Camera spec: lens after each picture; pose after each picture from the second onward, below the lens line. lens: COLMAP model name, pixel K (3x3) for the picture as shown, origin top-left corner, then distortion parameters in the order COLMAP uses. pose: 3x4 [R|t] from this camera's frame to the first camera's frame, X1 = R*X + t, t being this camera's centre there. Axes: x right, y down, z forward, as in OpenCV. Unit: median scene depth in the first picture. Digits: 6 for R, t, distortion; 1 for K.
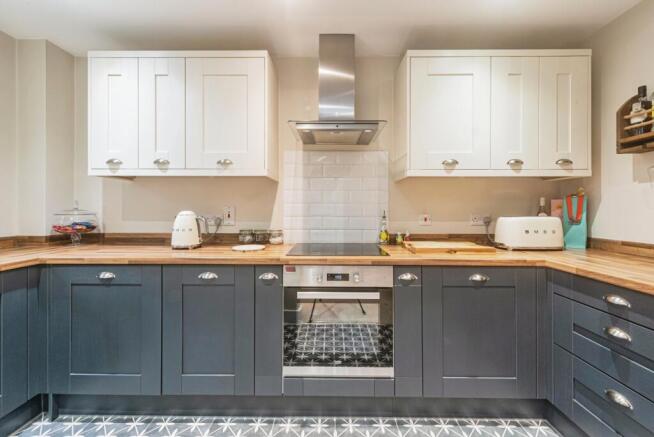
lens RADIAL K [[255.7, 0, 329.5], [0, 255.7, 213.3], [0, 0, 1]] dist [-0.003055, 0.000027]
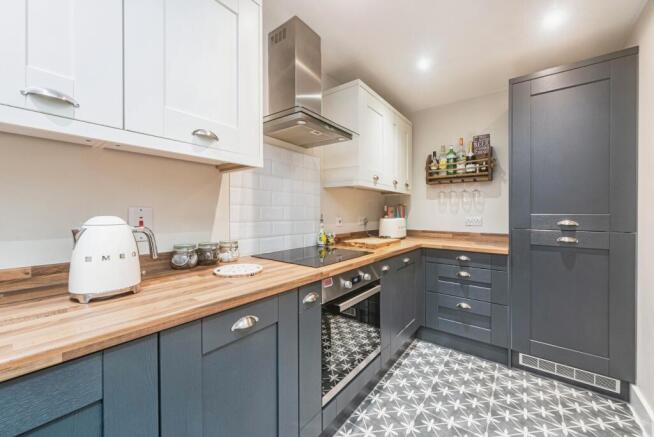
lens RADIAL K [[255.7, 0, 329.8], [0, 255.7, 215.9], [0, 0, 1]] dist [-0.003055, 0.000027]
pose [[0.589022, -0.008654, 0.808071, -0.724024], [0.005212, 0.999963, 0.006910, -0.012823], [-0.808100, 0.000141, 0.589045, 0.403820]]
